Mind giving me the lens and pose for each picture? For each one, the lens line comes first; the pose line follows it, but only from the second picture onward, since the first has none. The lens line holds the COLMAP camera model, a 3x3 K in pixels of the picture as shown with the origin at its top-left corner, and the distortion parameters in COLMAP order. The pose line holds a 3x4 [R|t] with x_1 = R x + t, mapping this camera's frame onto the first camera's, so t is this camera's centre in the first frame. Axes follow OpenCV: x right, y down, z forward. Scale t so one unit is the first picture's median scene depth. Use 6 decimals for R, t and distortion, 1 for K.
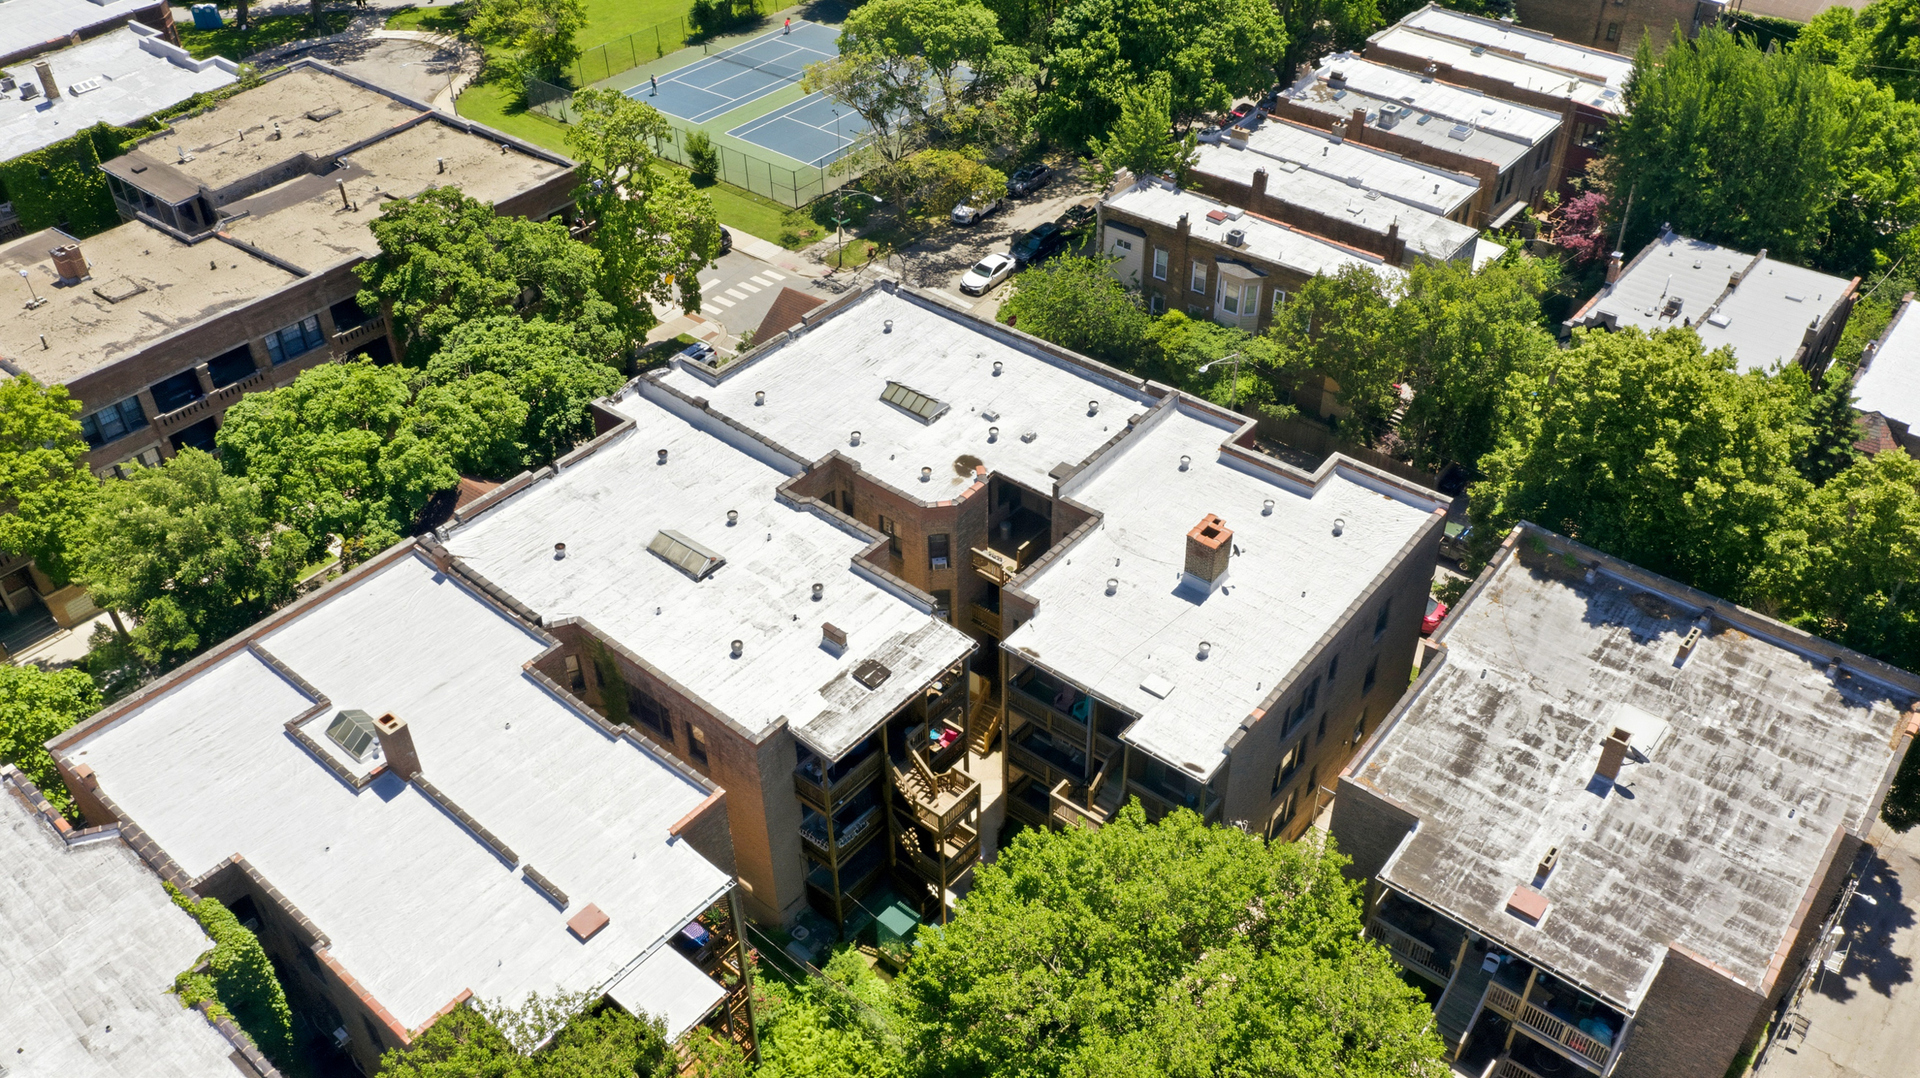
lens RADIAL K [[1567.6, 0, 953.0], [0, 1567.6, 541.9], [0, 0, 1]] dist [-0.007204, 0.002714]
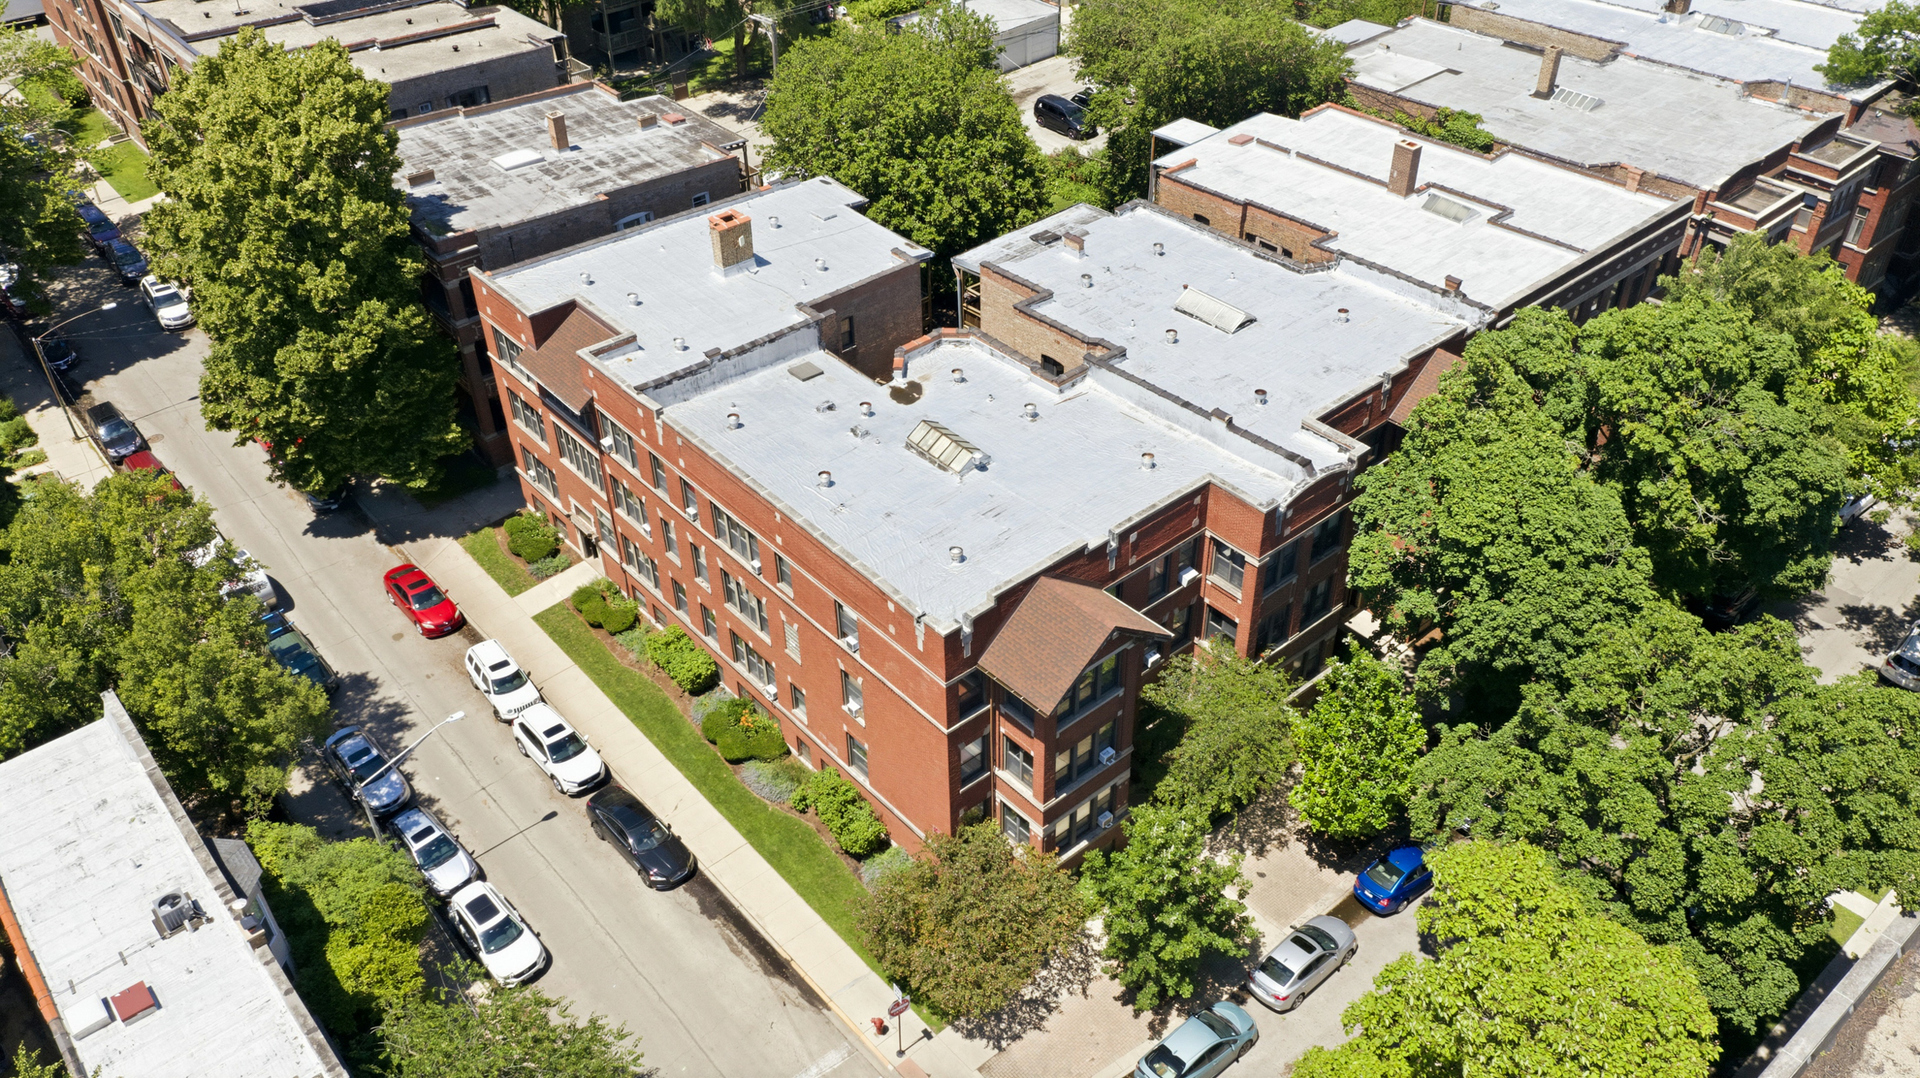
lens RADIAL K [[1514.0, 0, 960.0], [0, 1514.0, 539.0], [0, 0, 1]] dist [-0.000709, 0.001327]
pose [[-0.985087, -0.077337, 0.153699, -0.191596], [0.129318, 0.256462, 0.957864, -1.024990], [-0.113496, 0.963455, -0.242636, 1.576382]]
